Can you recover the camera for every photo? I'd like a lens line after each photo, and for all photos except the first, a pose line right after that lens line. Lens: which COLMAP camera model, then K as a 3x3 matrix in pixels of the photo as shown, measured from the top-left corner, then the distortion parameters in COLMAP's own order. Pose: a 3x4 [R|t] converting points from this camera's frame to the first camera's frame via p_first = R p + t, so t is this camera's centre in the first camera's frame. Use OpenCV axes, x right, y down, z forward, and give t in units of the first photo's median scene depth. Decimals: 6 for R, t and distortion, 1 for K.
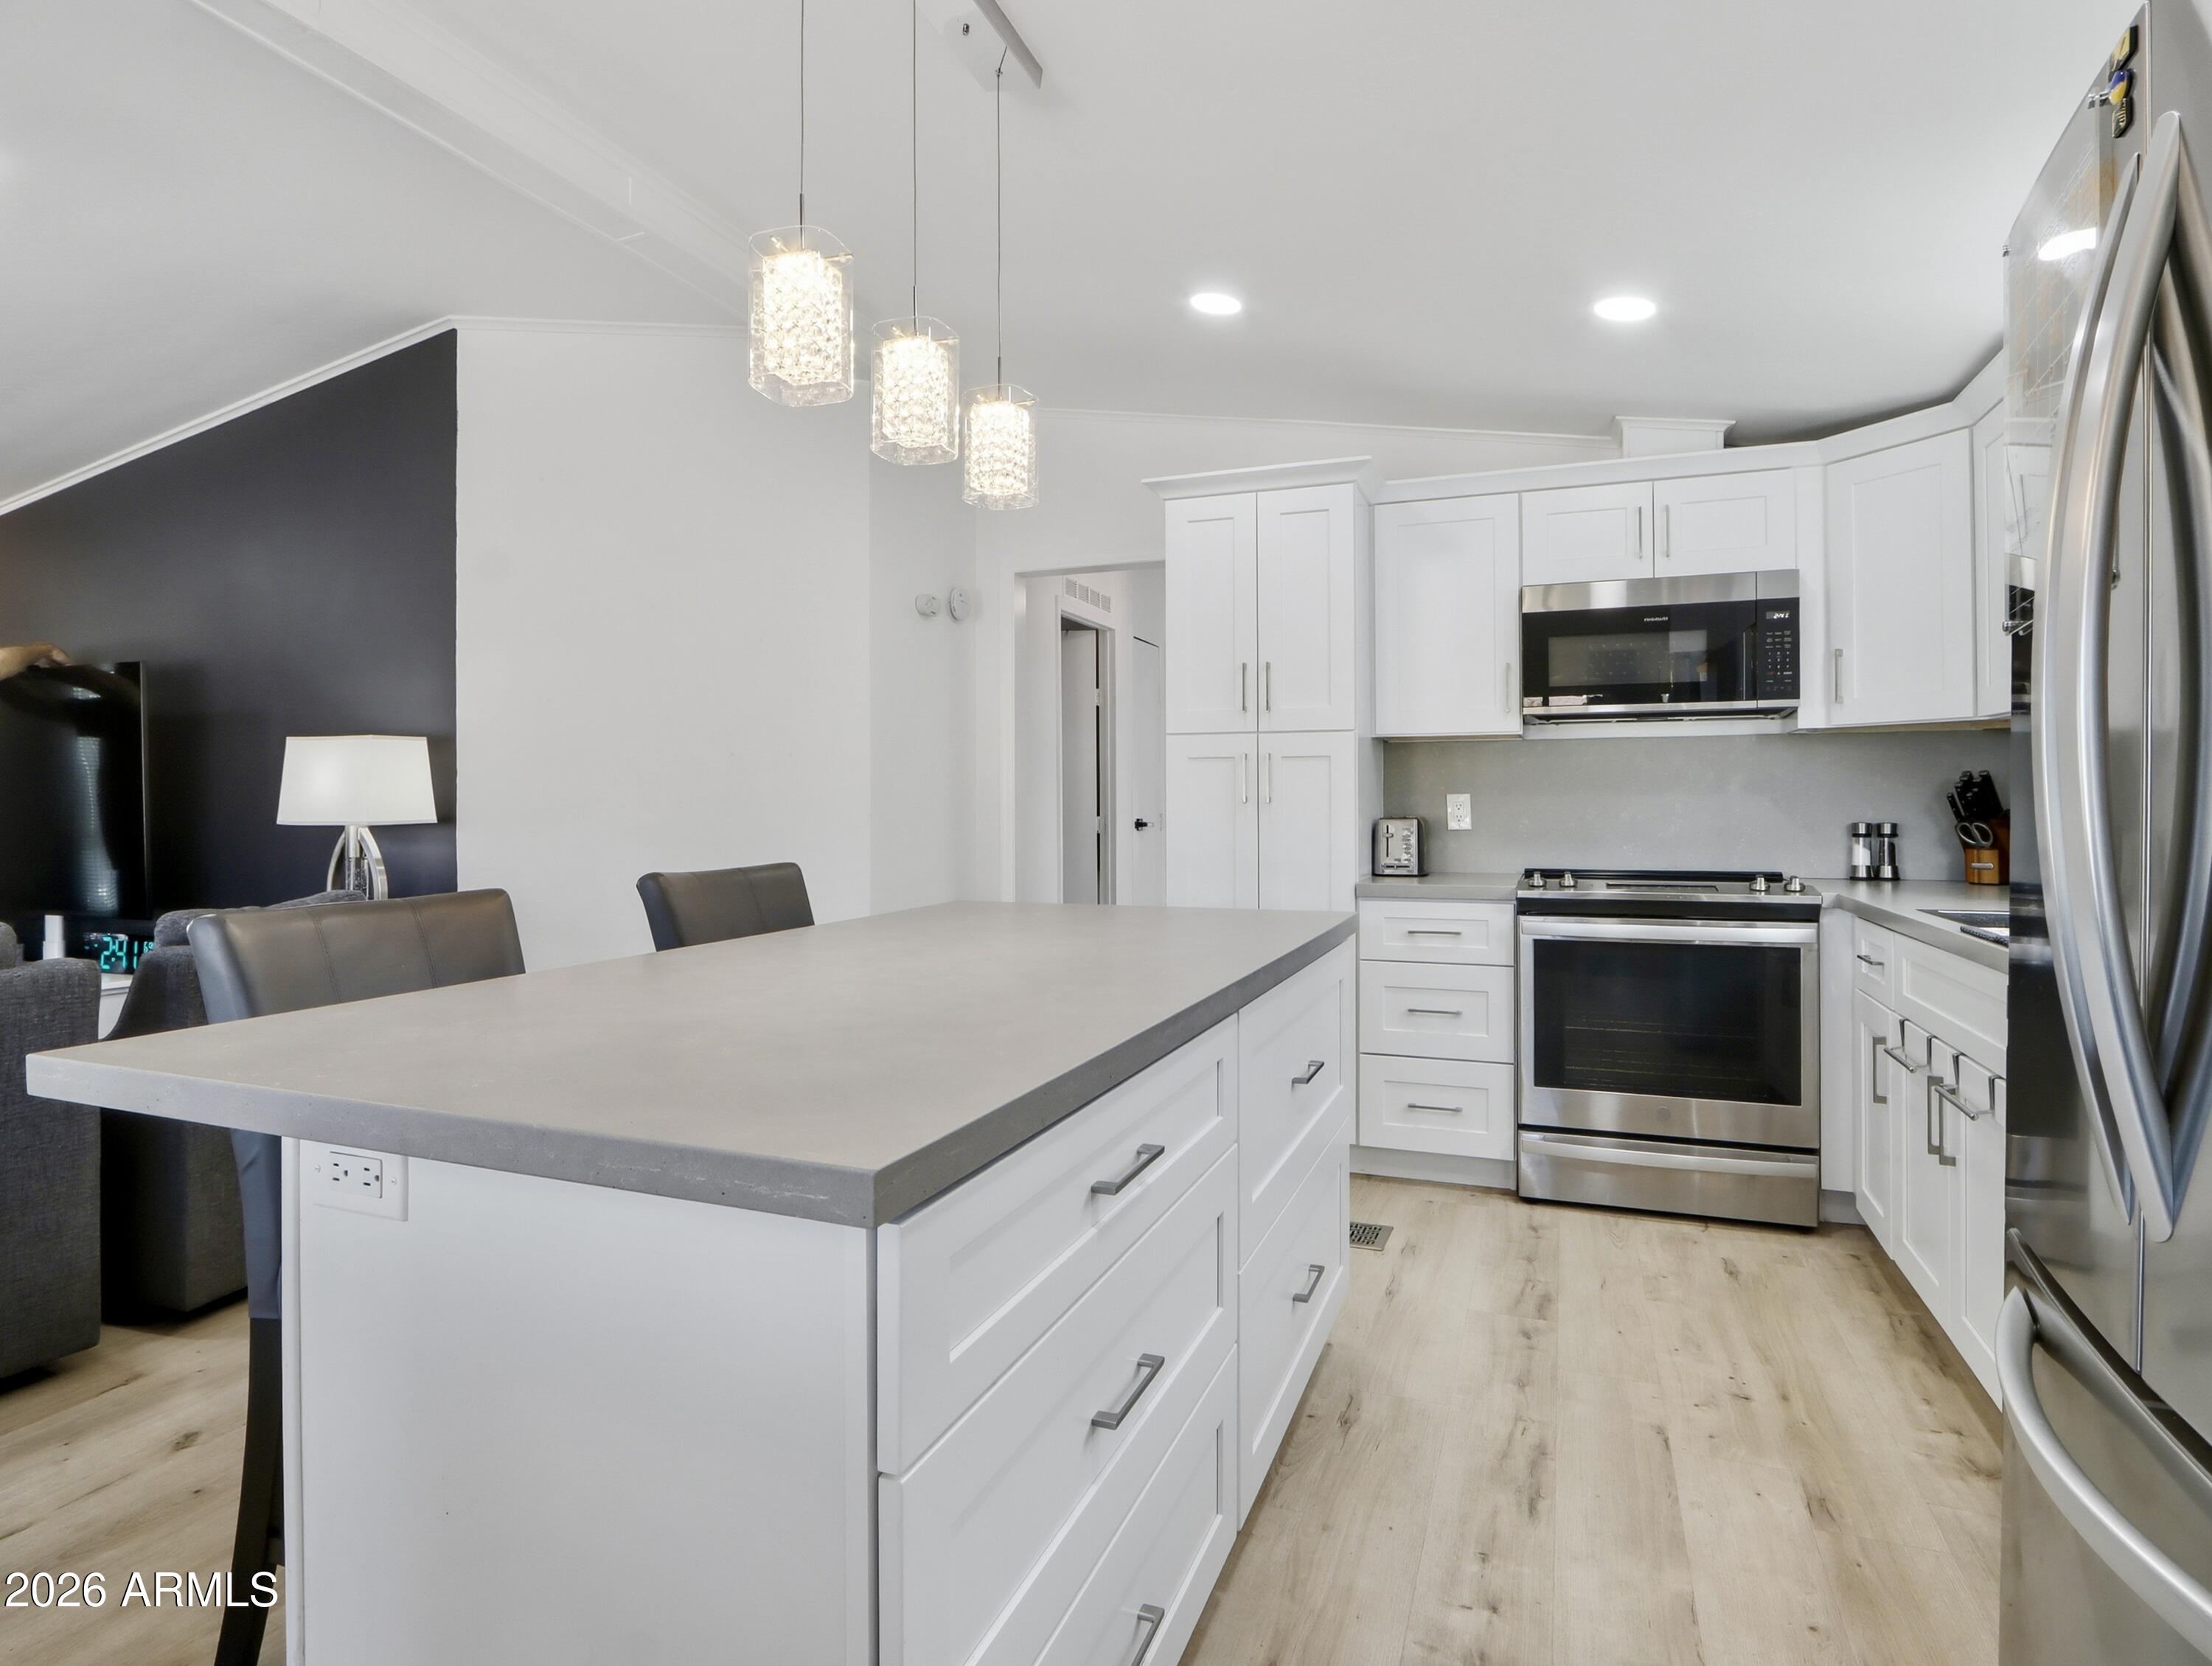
lens RADIAL K [[1203.5, 0, 1084.7], [0, 1203.5, 791.9], [0, 0, 1]] dist [-0.023100, 0.005128]
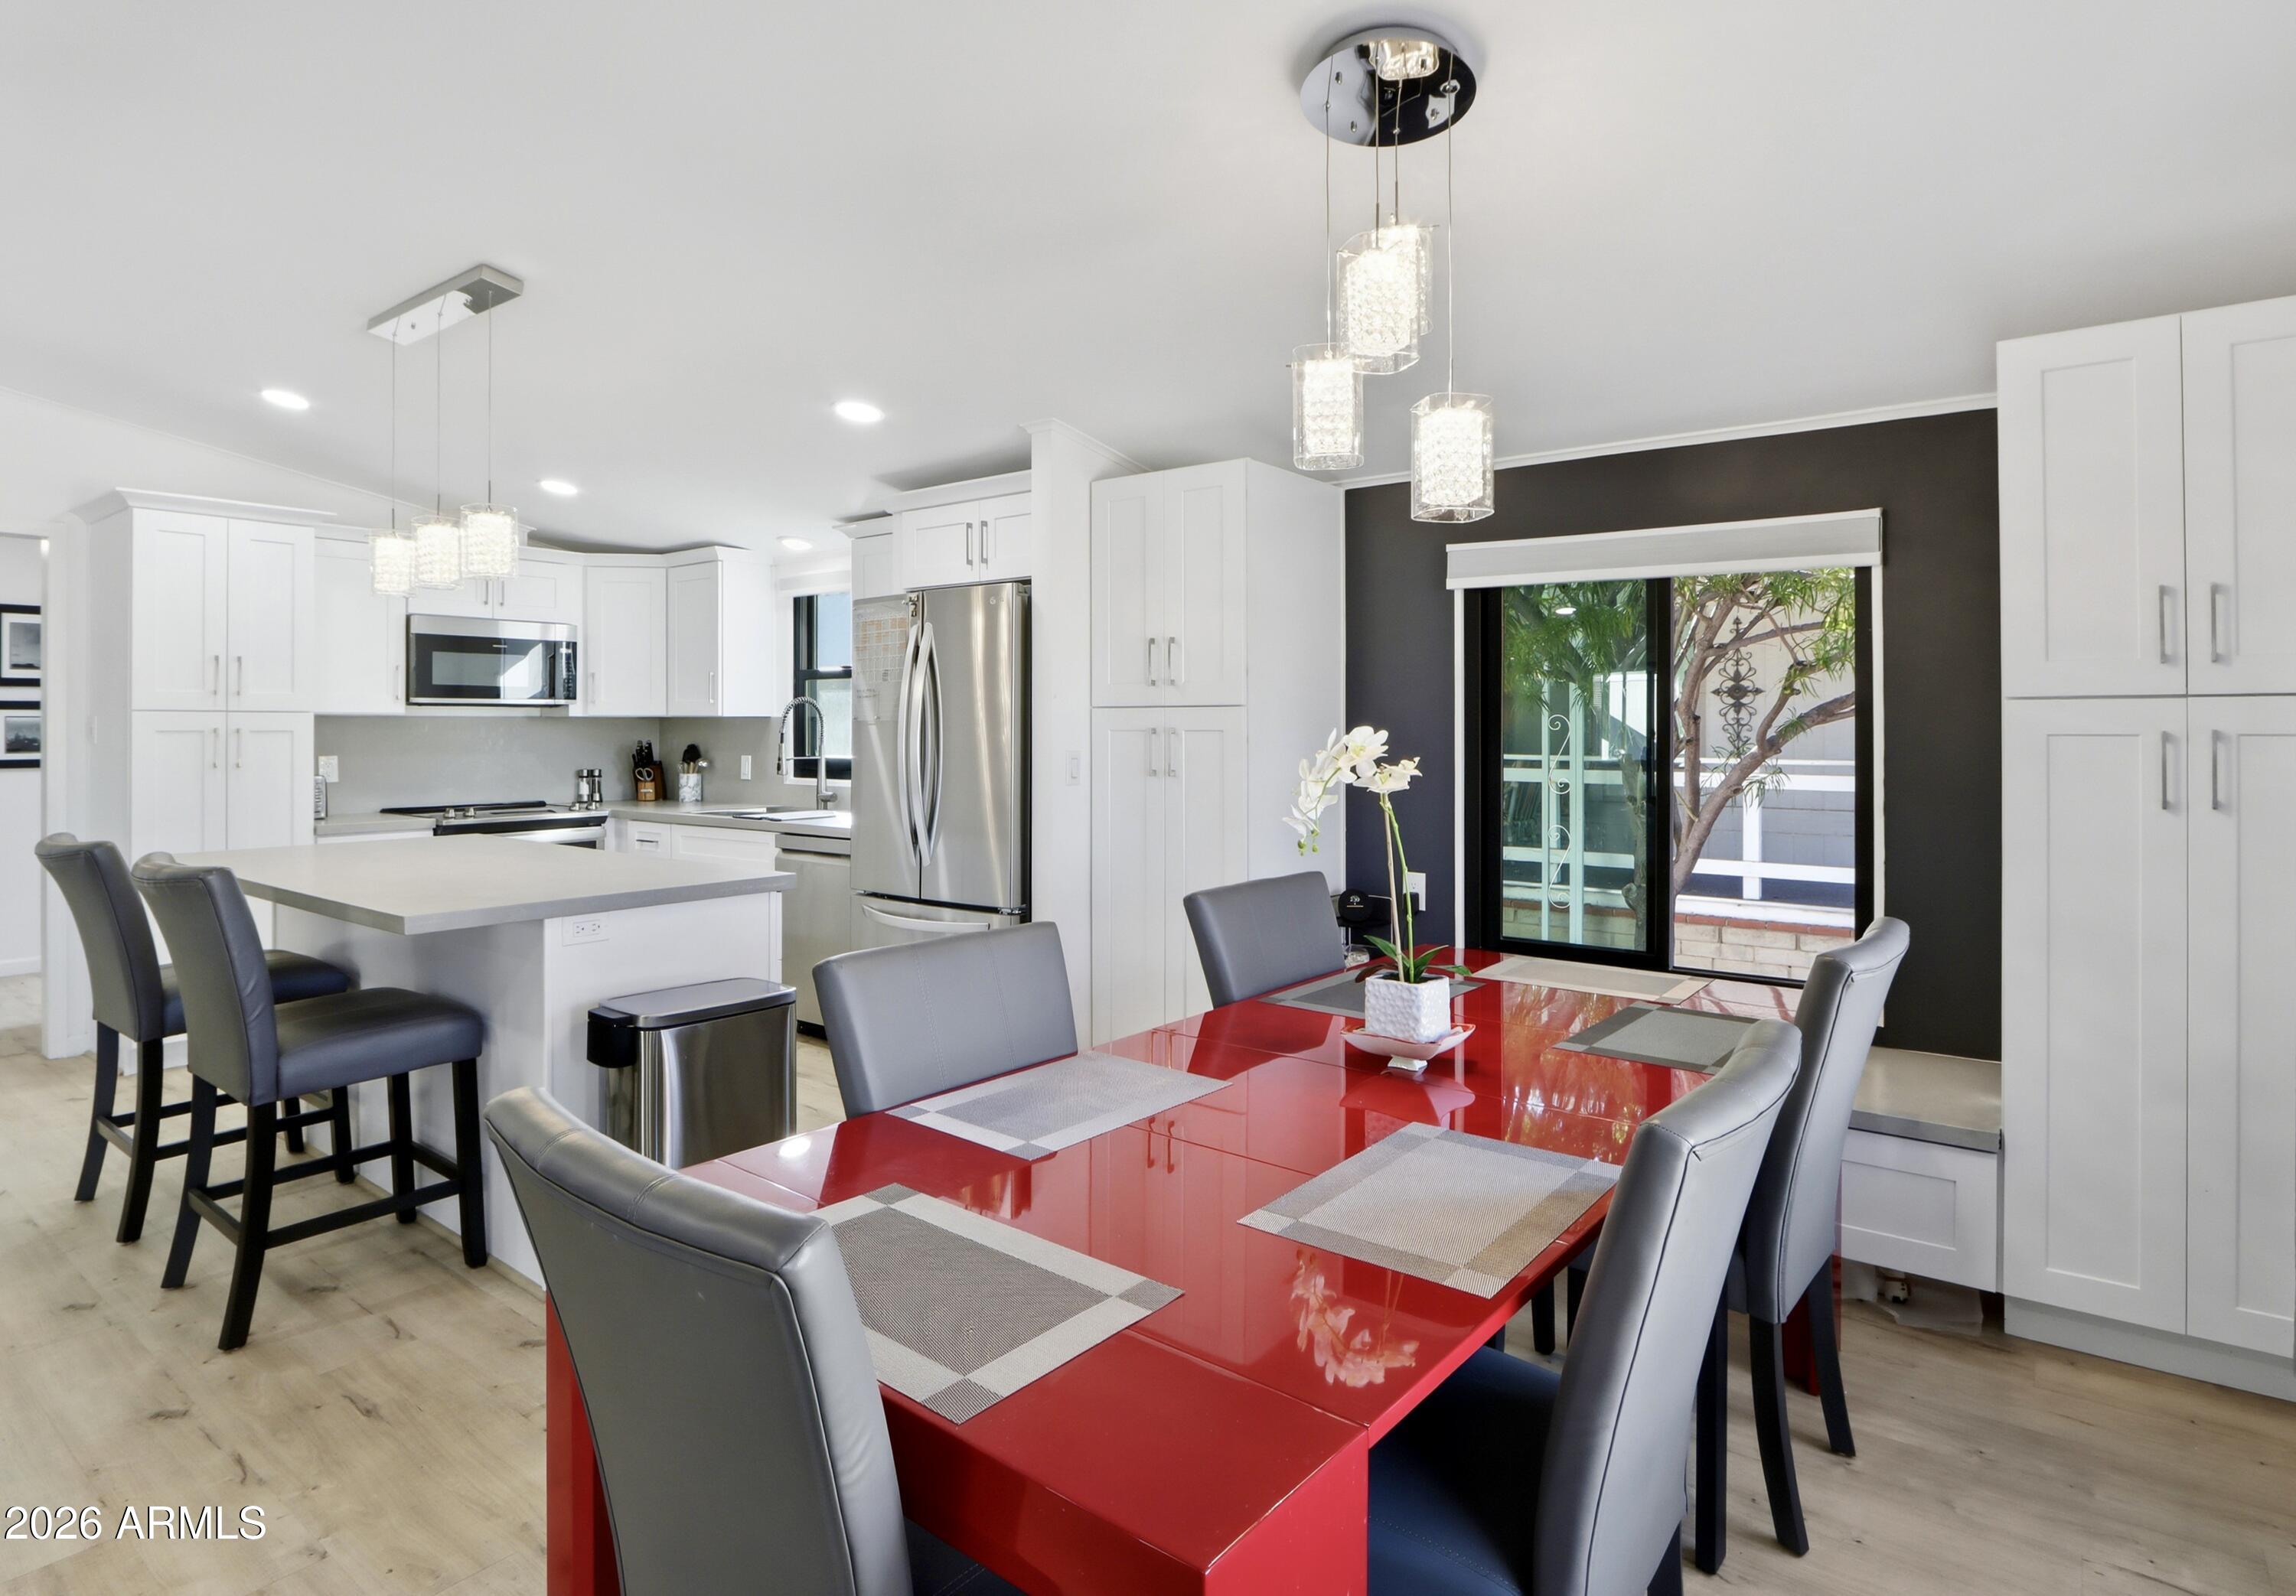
lens RADIAL K [[1236.2, 0, 1141.7], [0, 1236.2, 716.4], [0, 0, 1]] dist [-0.024299, 0.004753]
pose [[0.281896, 0.010934, 0.959383, -0.833183], [-0.002821, 0.999940, -0.010567, -0.034473], [-0.959441, 0.000272, 0.281910, -0.277768]]
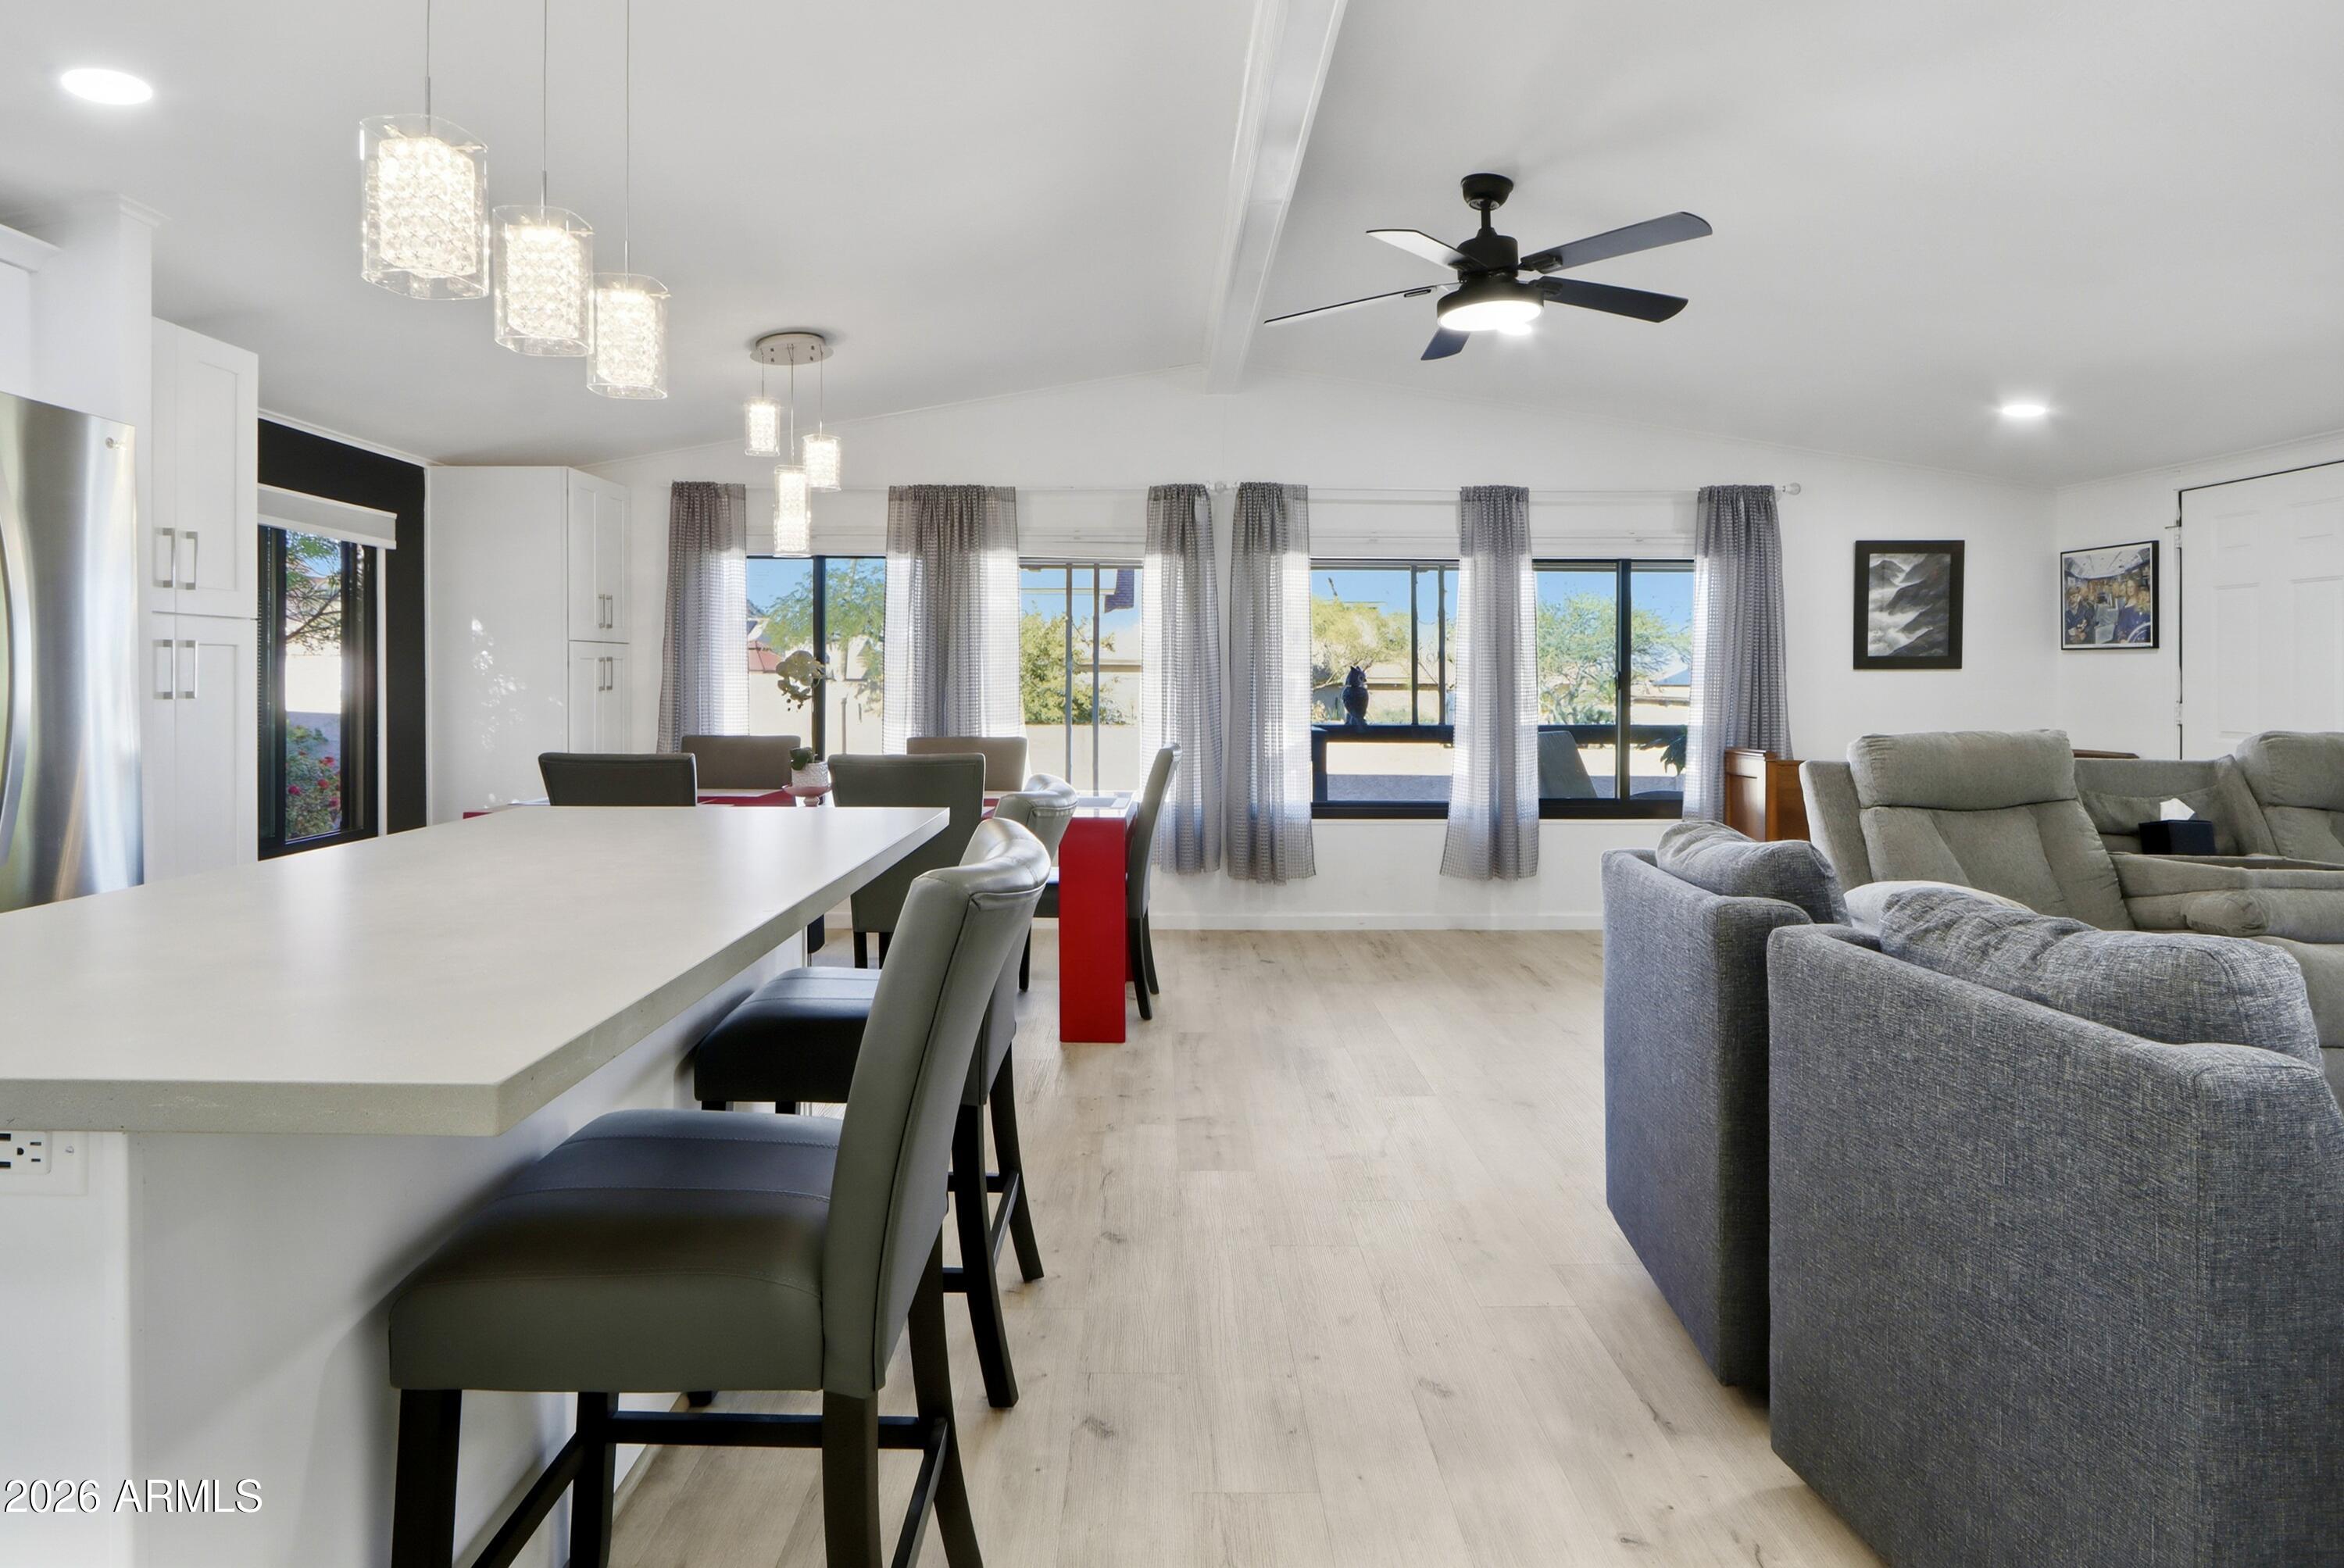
lens RADIAL K [[1217.3, 0, 1156.4], [0, 1217.3, 688.4], [0, 0, 1]] dist [-0.016761, 0.000077]
pose [[-0.930755, 0.008308, -0.365550, -0.121021], [0.005287, 0.999943, 0.009264, -0.005120], [0.365606, 0.006690, -0.930746, 1.078040]]
